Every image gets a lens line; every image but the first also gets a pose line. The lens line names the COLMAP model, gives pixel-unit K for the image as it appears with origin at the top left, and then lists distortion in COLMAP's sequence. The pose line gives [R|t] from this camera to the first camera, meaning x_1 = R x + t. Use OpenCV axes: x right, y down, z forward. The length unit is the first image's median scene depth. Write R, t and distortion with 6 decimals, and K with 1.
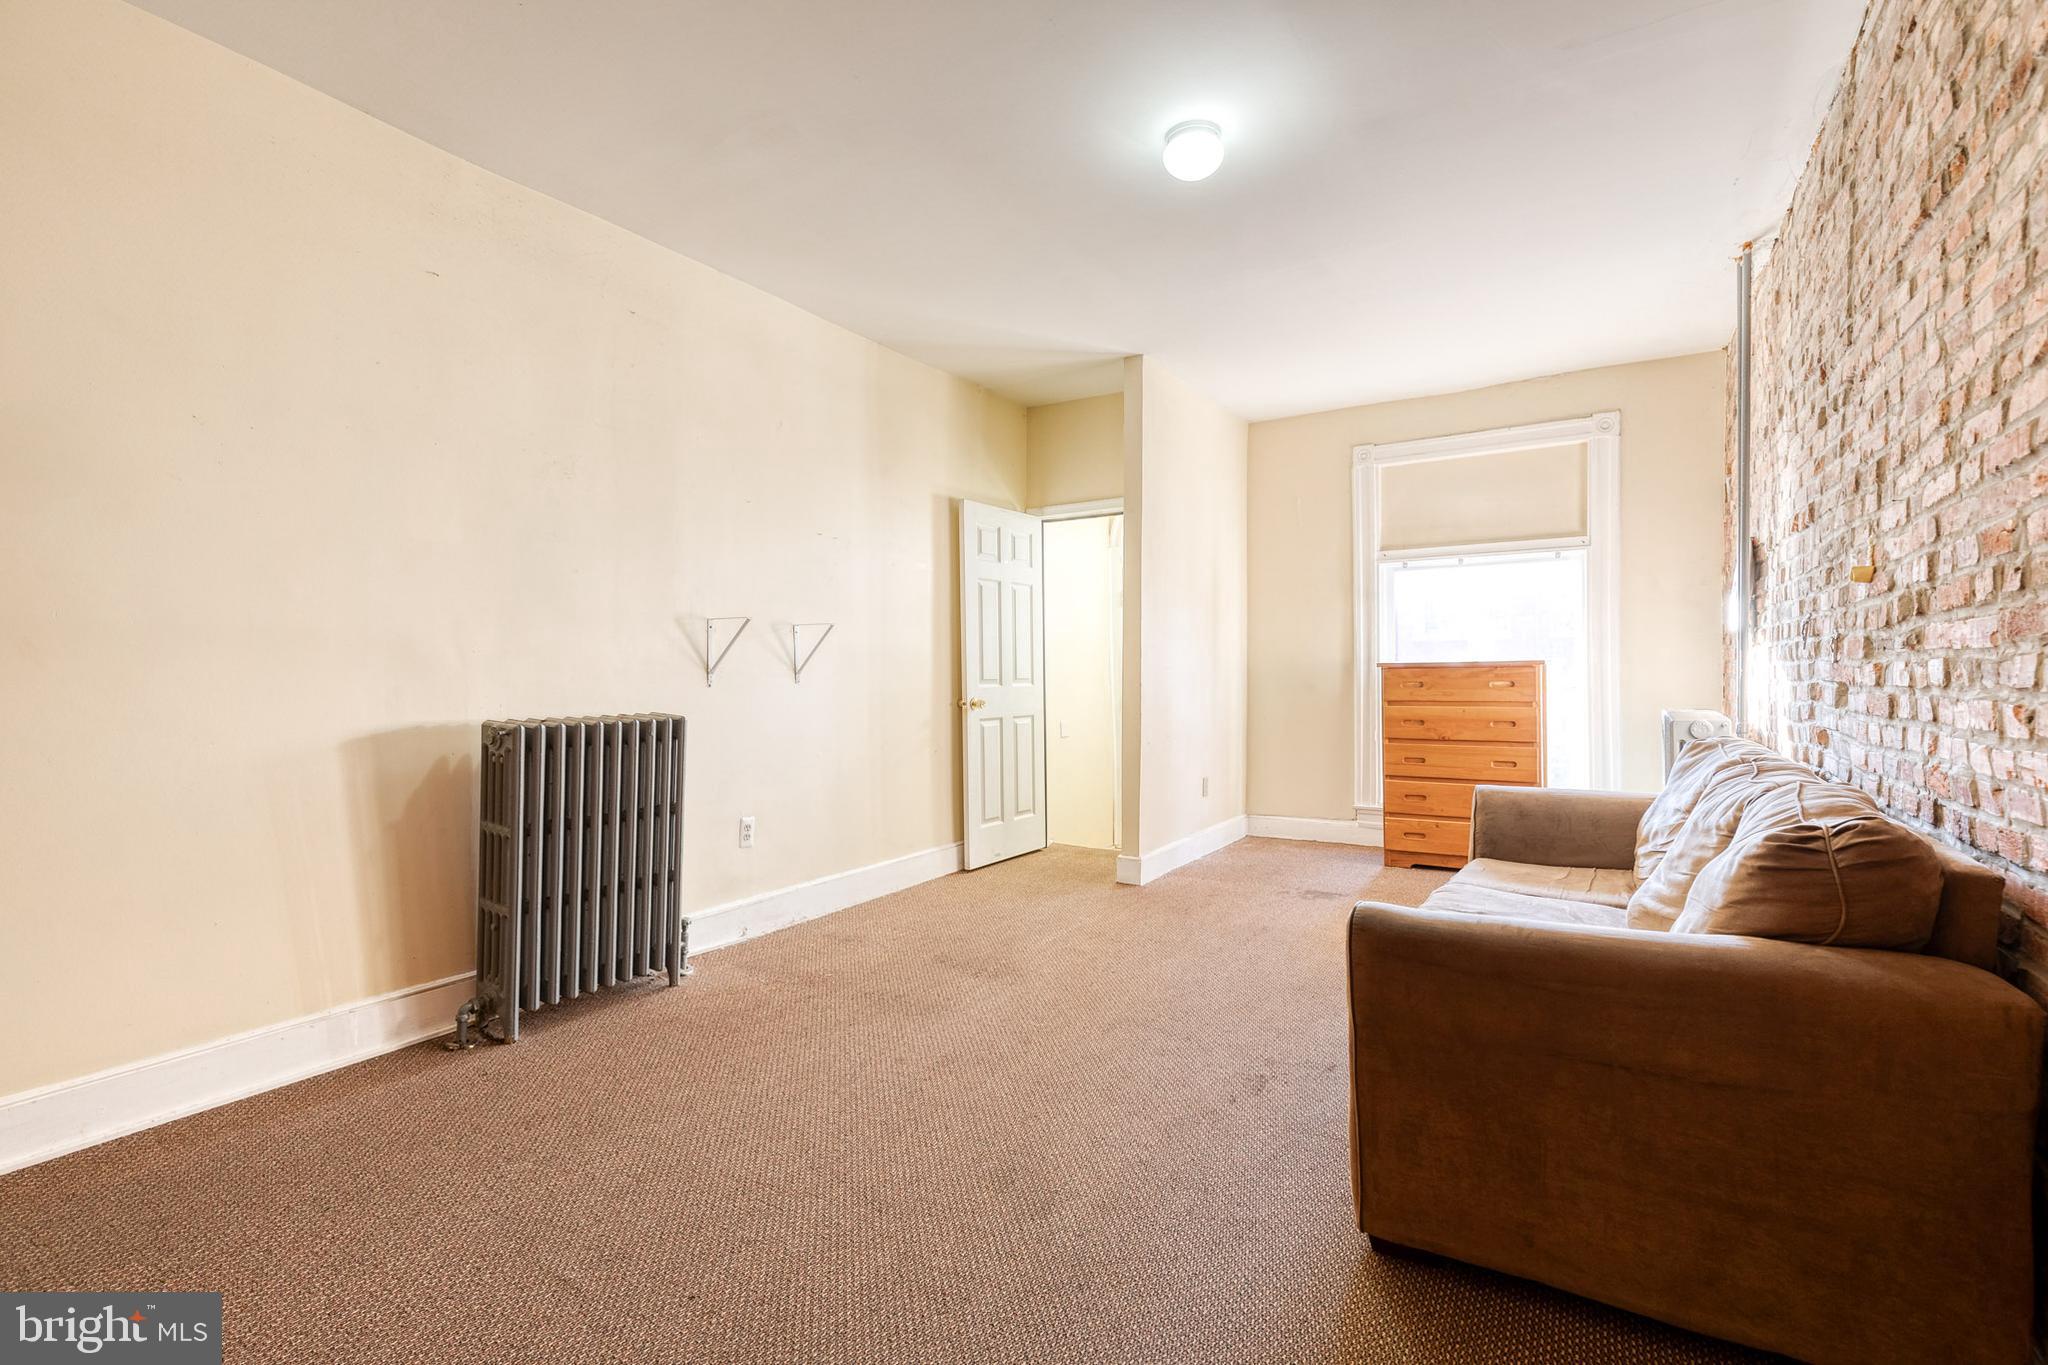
lens RADIAL K [[912.1, 0, 1067.3], [0, 912.1, 676.3], [0, 0, 1]] dist [0.003612, -0.000263]
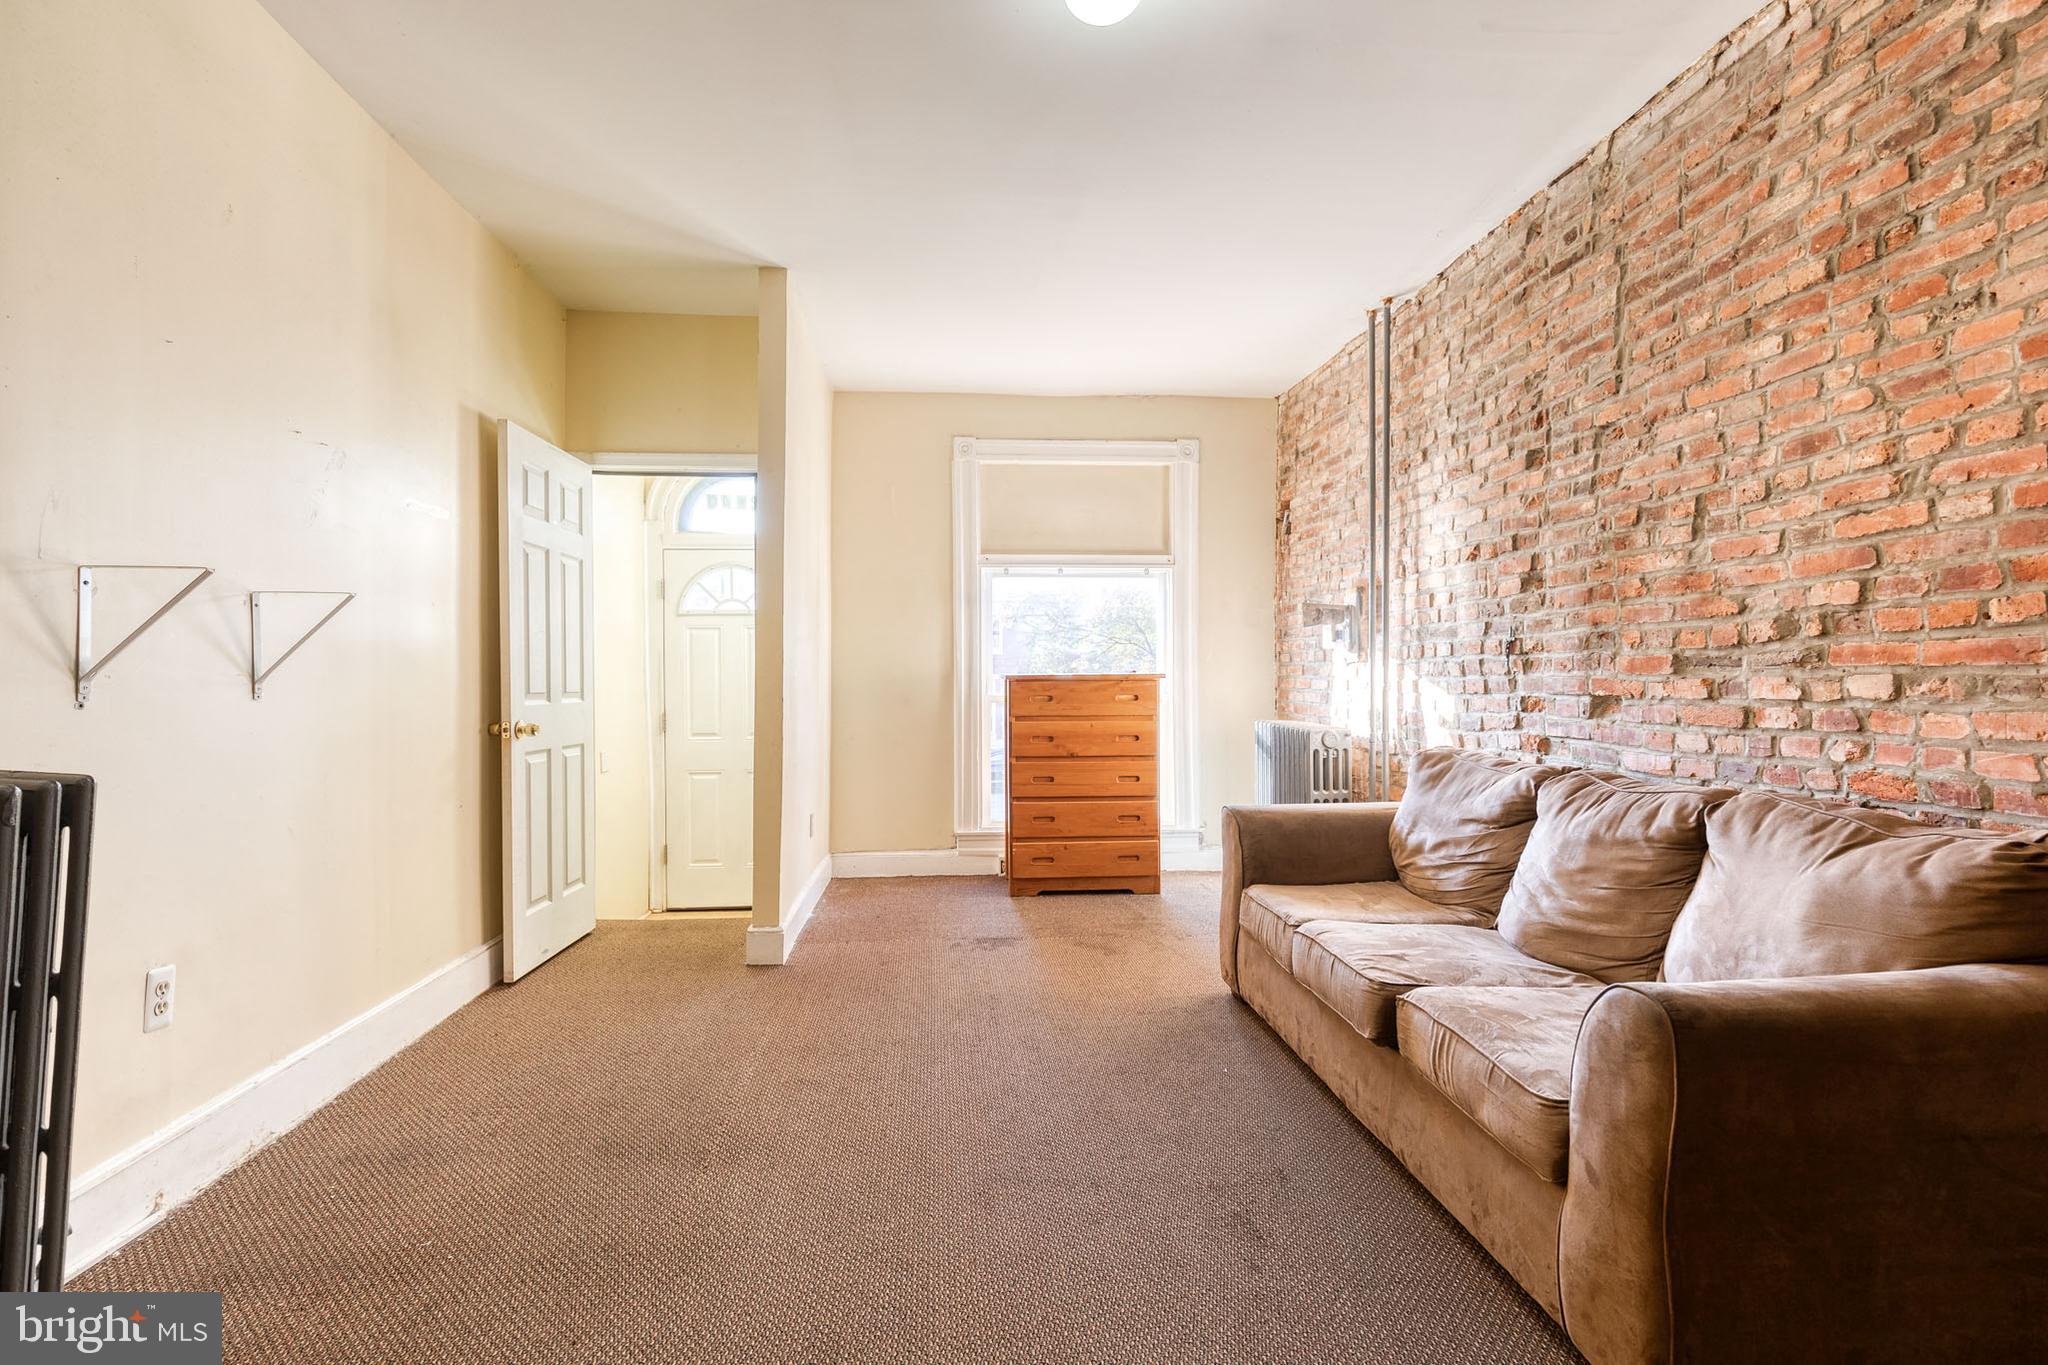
lens RADIAL K [[944.4, 0, 1021.6], [0, 944.4, 682.2], [0, 0, 1]] dist [0.008564, -0.001323]
pose [[0.823100, 0.006743, 0.567856, -0.193768], [-0.002445, 0.999962, -0.008329, 0.000486], [-0.567891, 0.005467, 0.823086, 0.225122]]
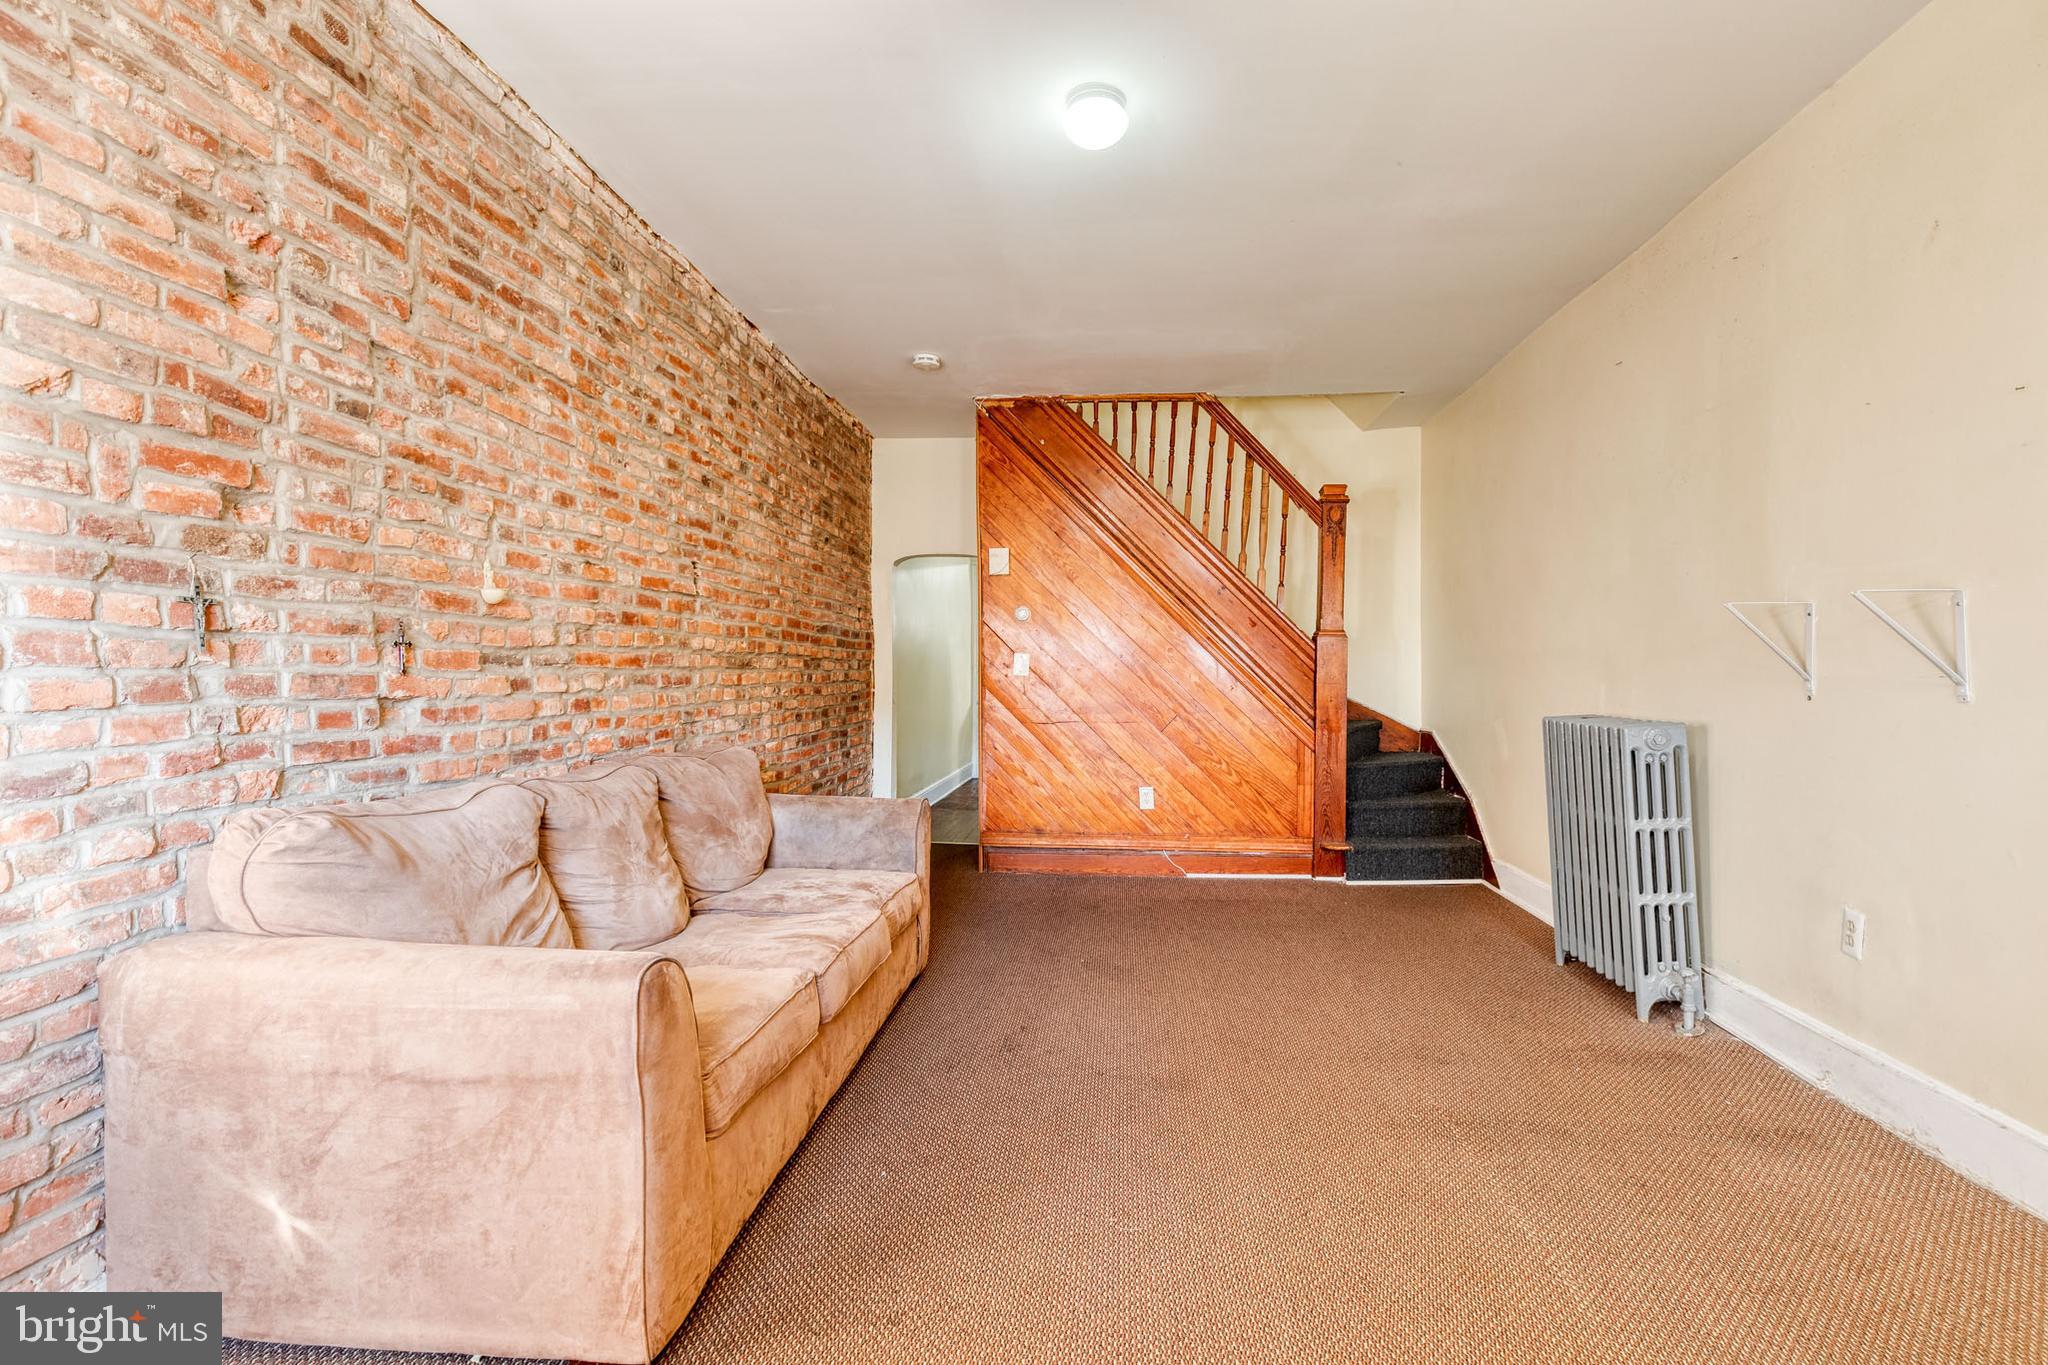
lens RADIAL K [[944.4, 0, 1021.6], [0, 944.4, 682.2], [0, 0, 1]] dist [0.008564, -0.001323]
pose [[-0.918732, 0.007148, -0.394816, 0.328397], [0.000264, 0.999847, 0.017489, -0.011886], [0.394880, 0.015964, -0.918594, 1.028551]]
